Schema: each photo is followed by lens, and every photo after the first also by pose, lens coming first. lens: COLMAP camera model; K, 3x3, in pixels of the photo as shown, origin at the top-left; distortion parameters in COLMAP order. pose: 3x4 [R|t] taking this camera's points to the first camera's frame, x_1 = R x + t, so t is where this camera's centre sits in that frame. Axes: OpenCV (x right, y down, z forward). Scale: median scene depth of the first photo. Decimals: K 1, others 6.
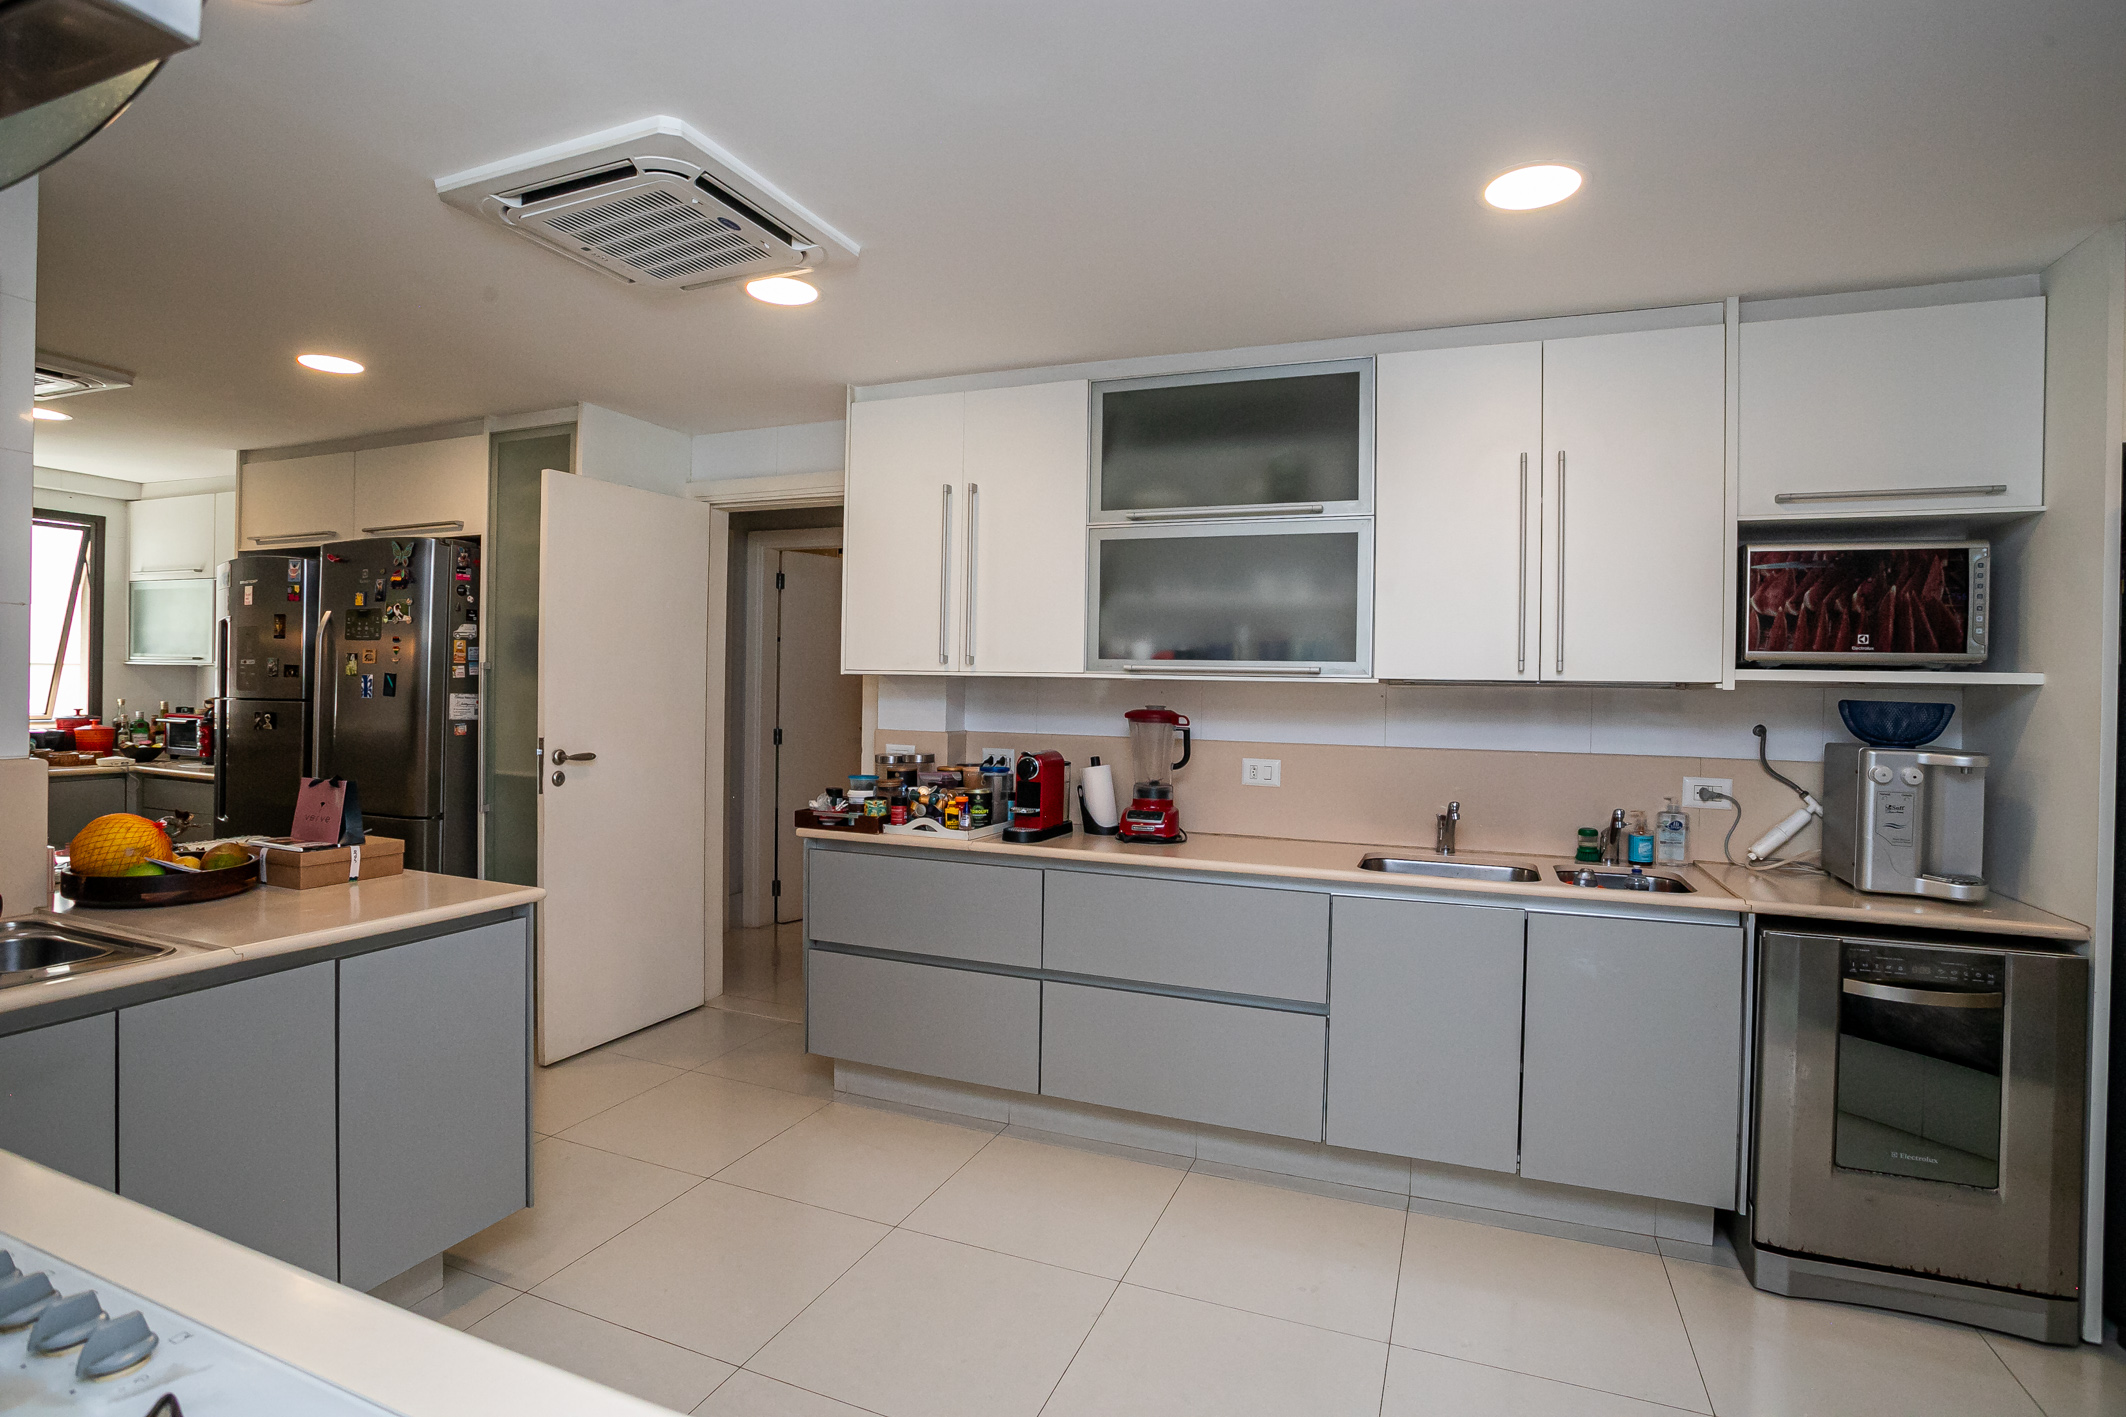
lens RADIAL K [[1017.9, 0, 1063.0], [0, 1017.9, 708.5], [0, 0, 1]] dist [-0.016553, 0.000076]
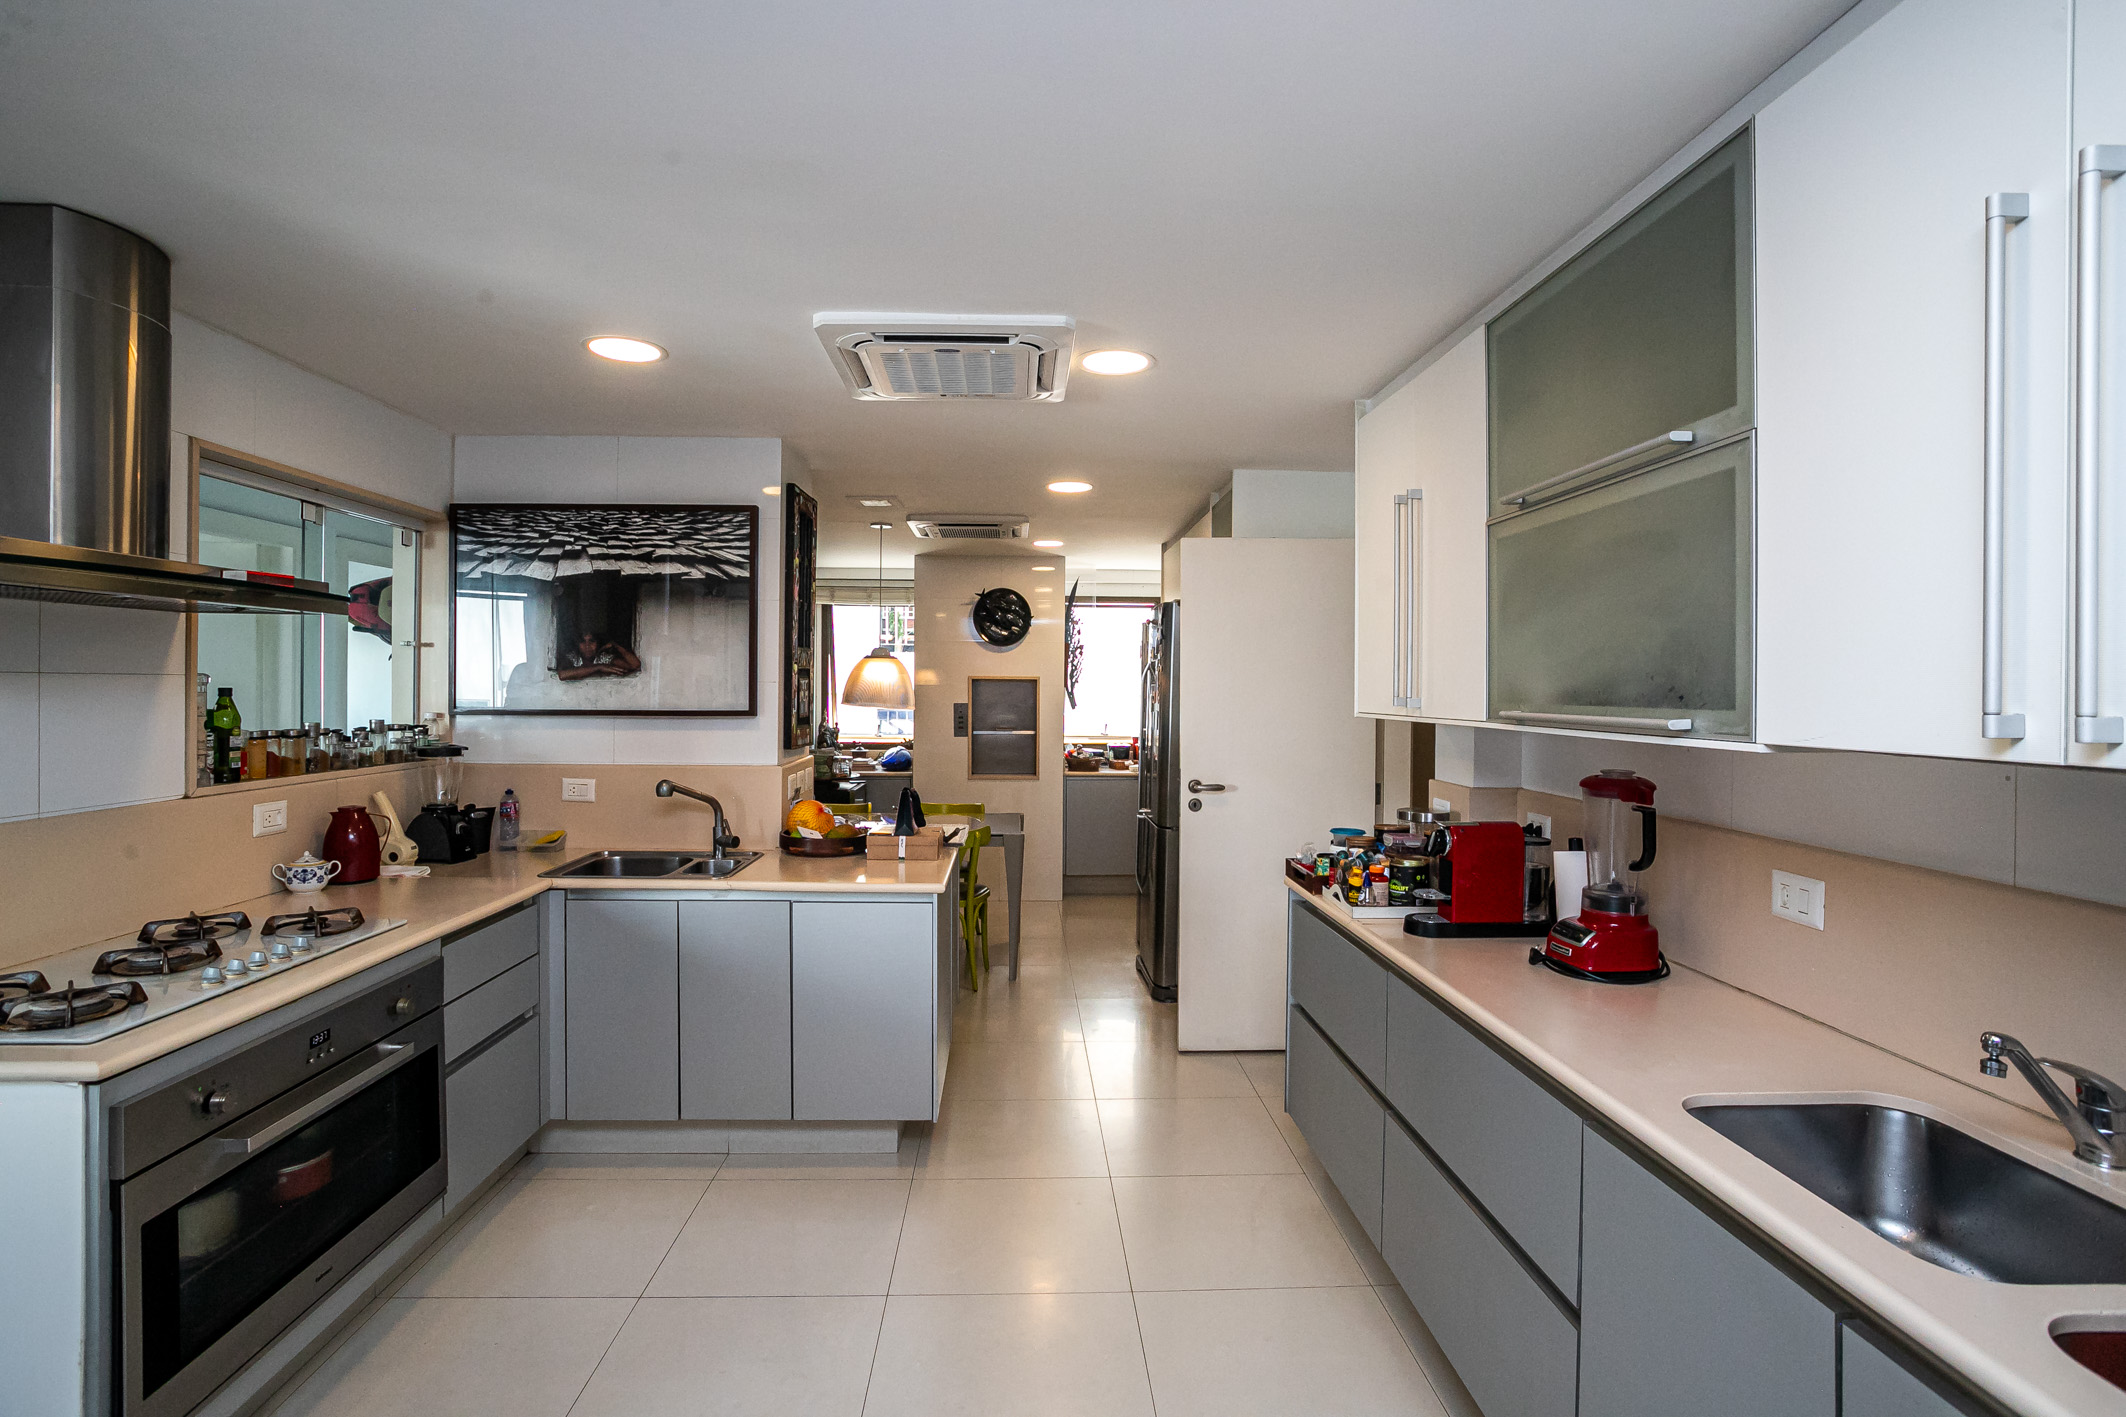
lens RADIAL K [[1037.1, 0, 1066.2], [0, 1037.1, 695.8], [0, 0, 1]] dist [-0.079908, 0.037749]
pose [[0.434526, -0.007480, -0.900628, 0.486097], [-0.019027, 0.999666, -0.017483, -0.029914], [0.900458, 0.024733, 0.434239, 0.357430]]
